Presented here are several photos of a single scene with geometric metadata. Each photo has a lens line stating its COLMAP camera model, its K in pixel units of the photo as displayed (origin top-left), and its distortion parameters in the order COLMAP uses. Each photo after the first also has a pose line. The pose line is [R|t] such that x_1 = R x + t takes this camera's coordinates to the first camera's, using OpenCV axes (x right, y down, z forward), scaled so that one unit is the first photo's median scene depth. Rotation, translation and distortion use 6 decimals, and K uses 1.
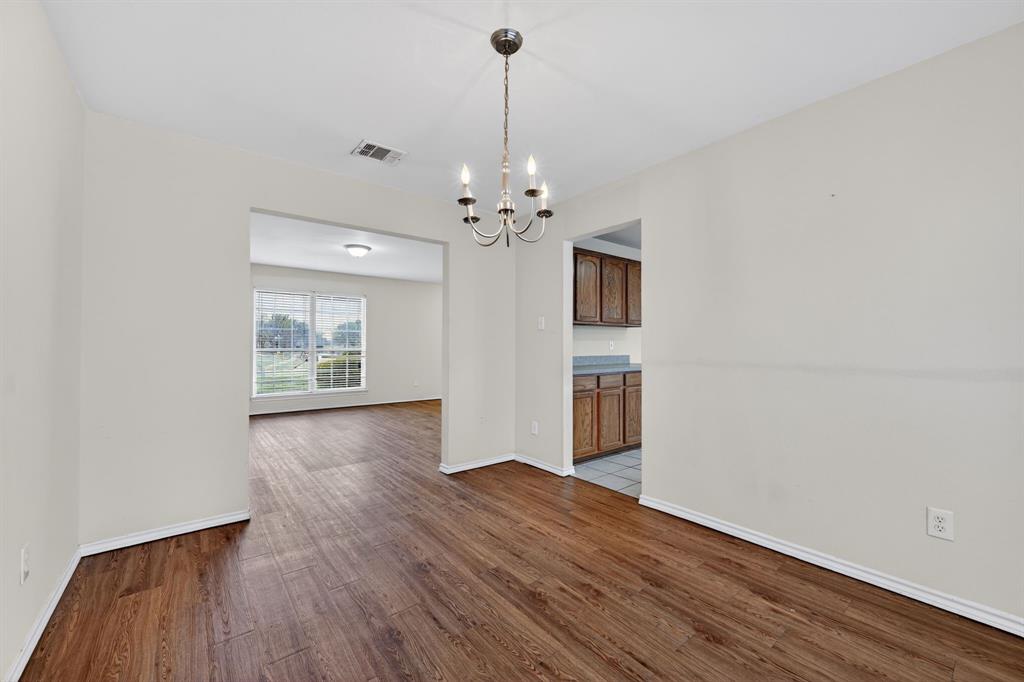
lens RADIAL K [[406.1, 0, 516.1], [0, 406.1, 340.5], [0, 0, 1]] dist [0.000366, 0.000281]
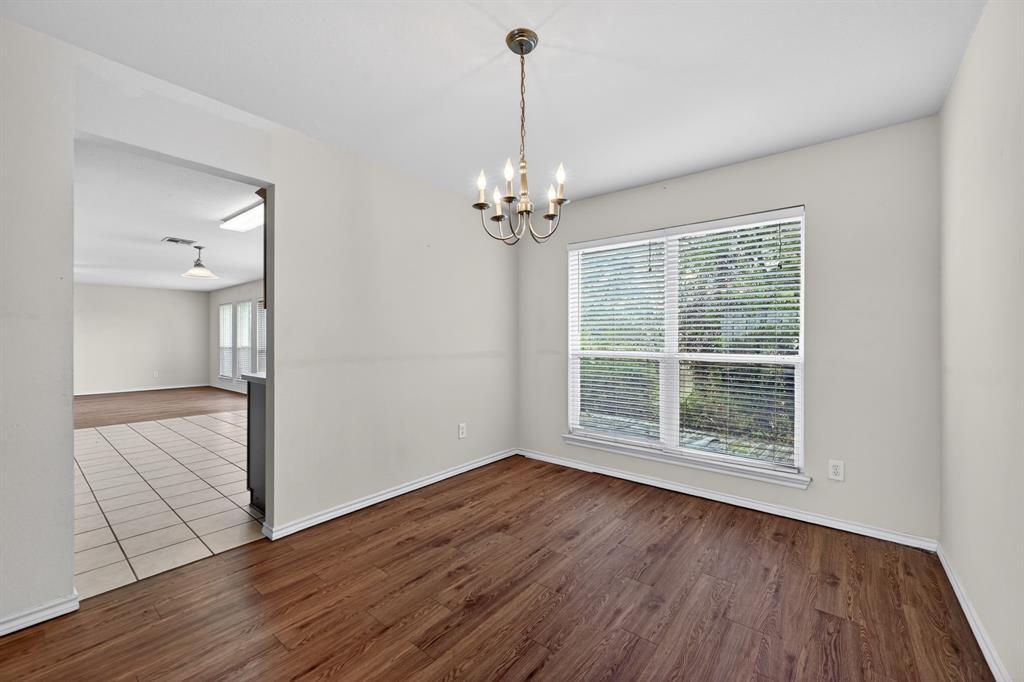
lens RADIAL K [[406.1, 0, 517.5], [0, 406.1, 339.8], [0, 0, 1]] dist [0.000366, 0.000281]
pose [[-0.215613, 0.001096, 0.976478, -0.889580], [-0.010482, 0.999939, -0.003437, 0.006359], [-0.976423, -0.010977, -0.215589, 1.077982]]
